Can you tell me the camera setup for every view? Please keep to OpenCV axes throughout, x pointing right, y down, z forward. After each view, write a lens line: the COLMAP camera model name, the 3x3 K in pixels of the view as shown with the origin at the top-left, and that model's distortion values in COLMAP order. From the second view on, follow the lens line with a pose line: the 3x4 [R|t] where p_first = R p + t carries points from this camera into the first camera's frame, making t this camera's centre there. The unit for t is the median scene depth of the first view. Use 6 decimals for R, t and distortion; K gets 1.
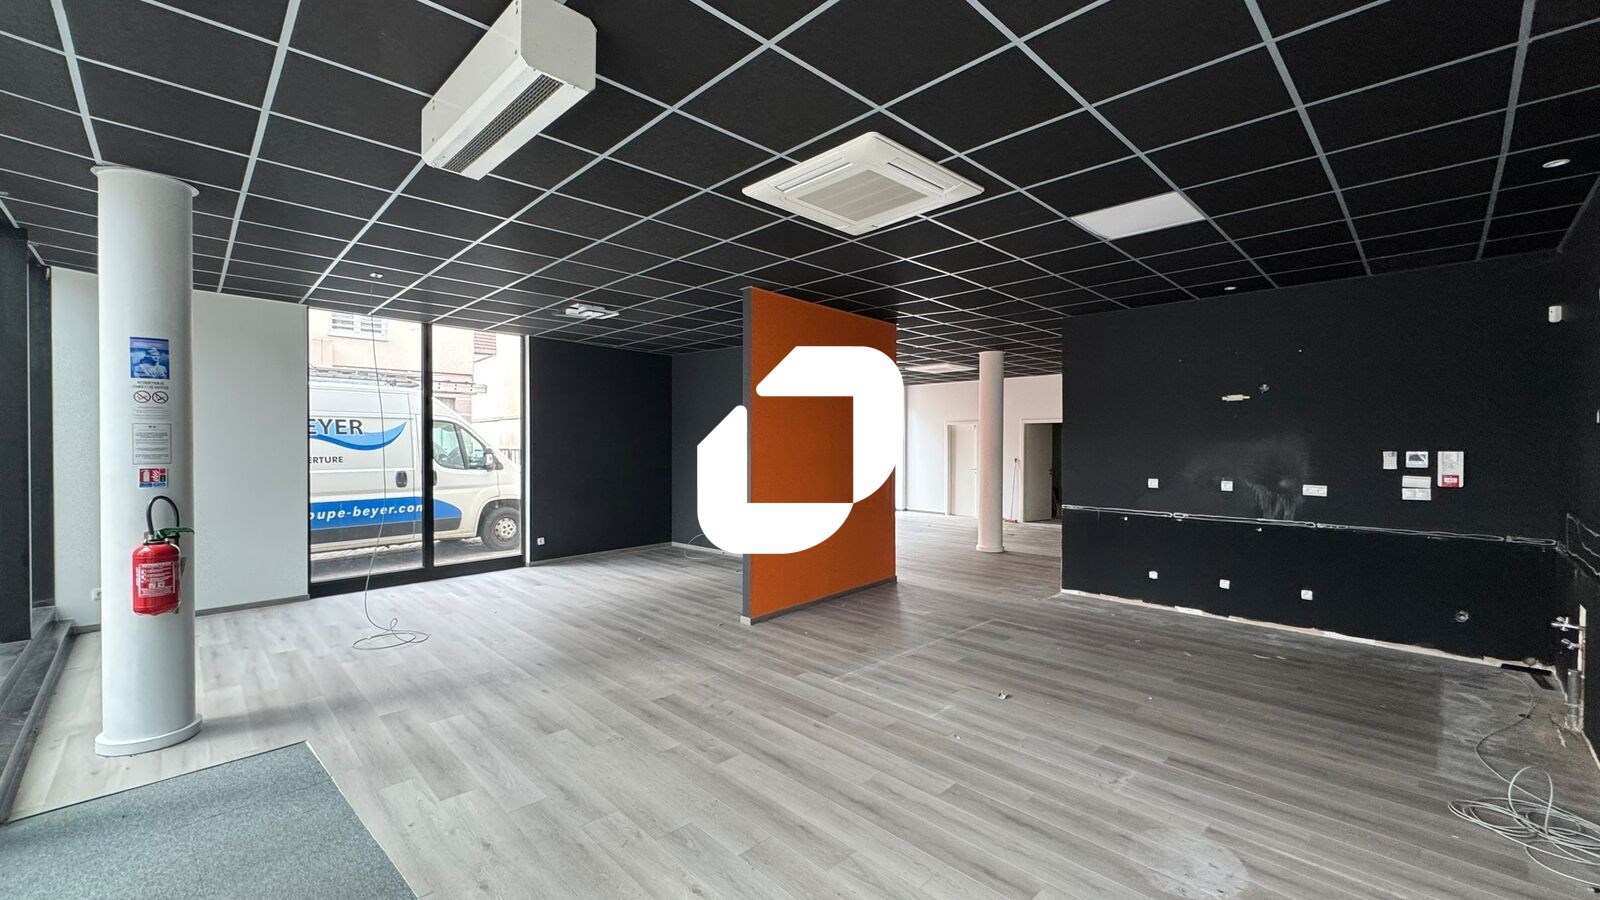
lens RADIAL K [[637.4, 0, 800.0], [0, 637.4, 450.0], [0, 0, 1]] dist [-0.002929, 0.000045]
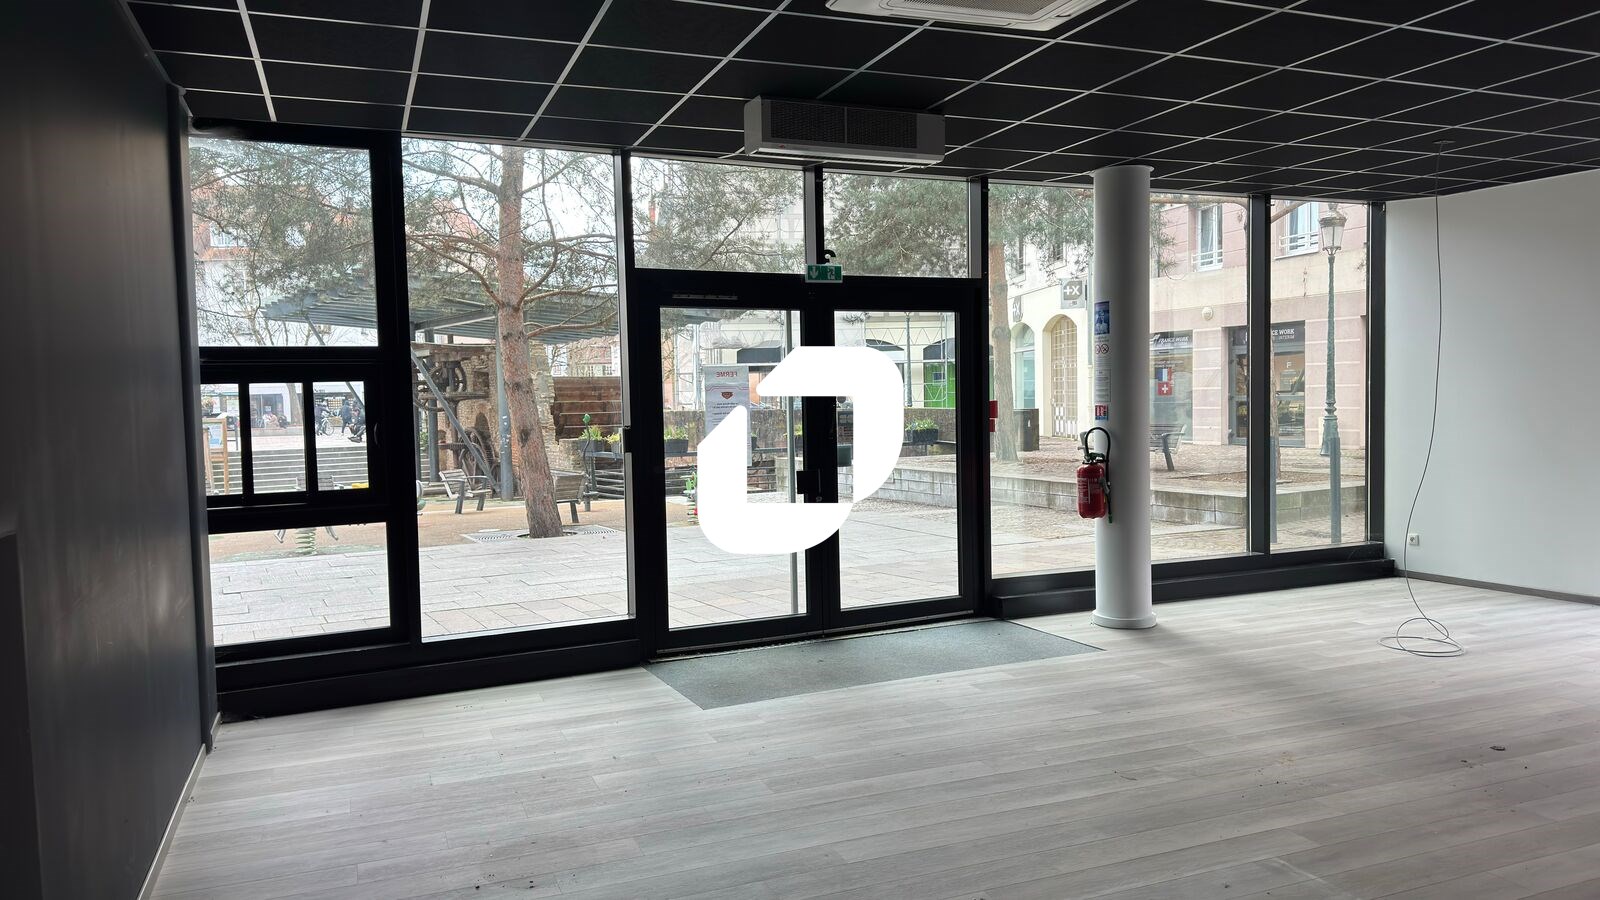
lens RADIAL K [[1112.2, 0, 800.0], [0, 1112.2, 450.0], [0, 0, 1]] dist [0.003949, 0.000800]
pose [[-0.384092, 0.051883, -0.921836, 0.924199], [0.012847, 0.998624, 0.050853, -0.002066], [0.923205, 0.007689, -0.384230, 0.945071]]
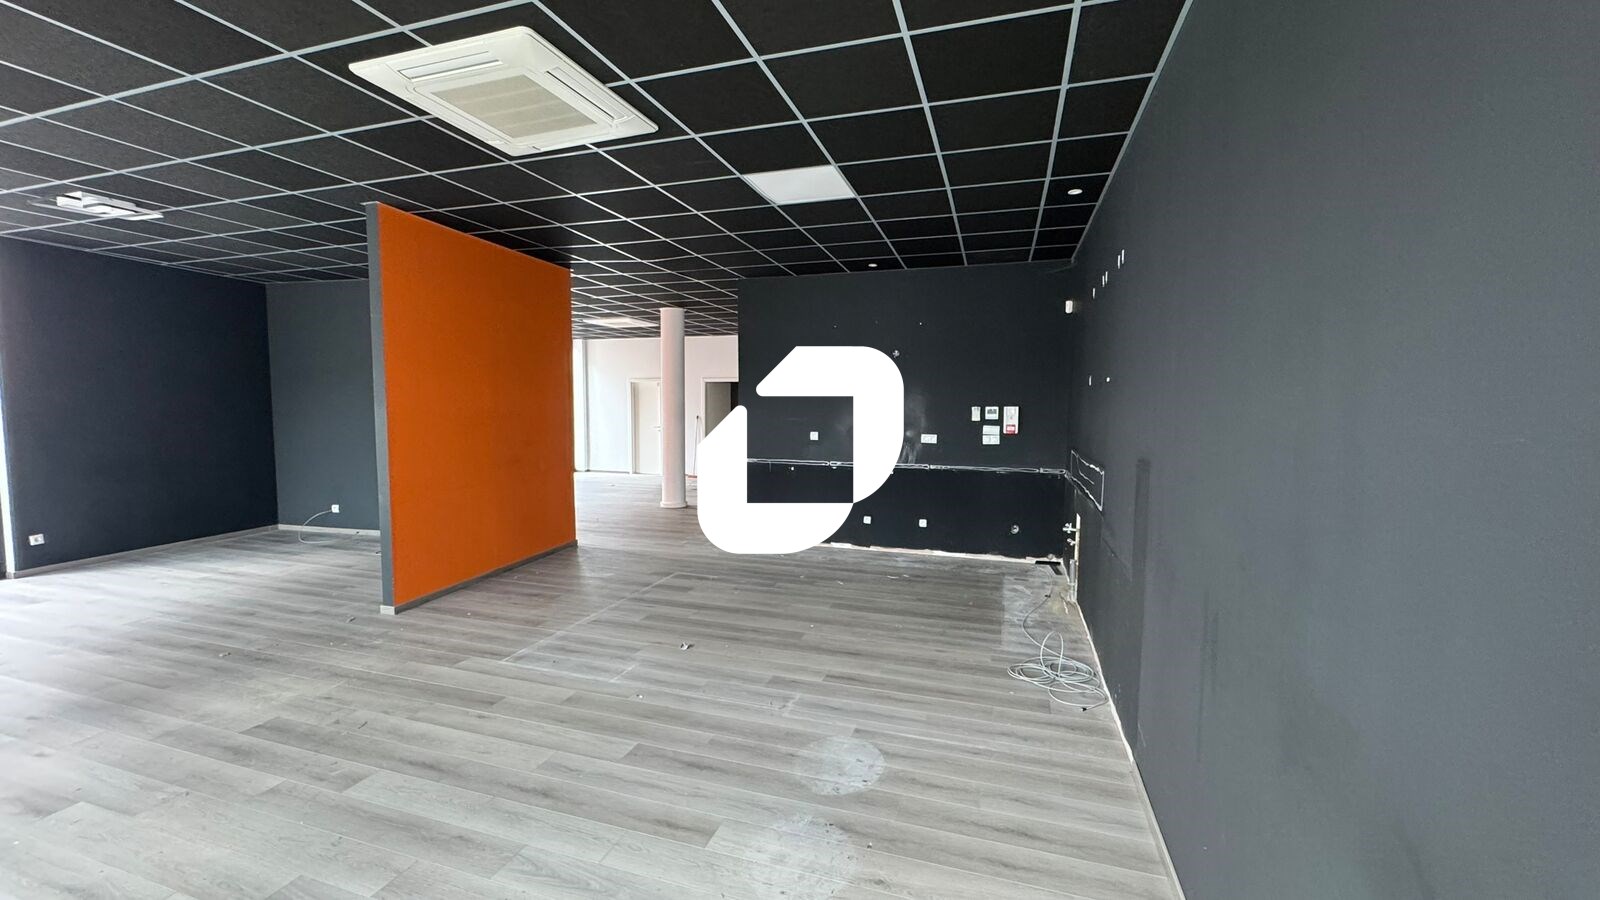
lens RADIAL K [[637.4, 0, 800.0], [0, 637.4, 450.0], [0, 0, 1]] dist [-0.002929, 0.000045]
pose [[0.885385, -0.031443, 0.463794, 0.016587], [0.001497, 0.997897, 0.064795, 0.005928], [-0.464856, -0.056674, 0.883571, 0.028294]]
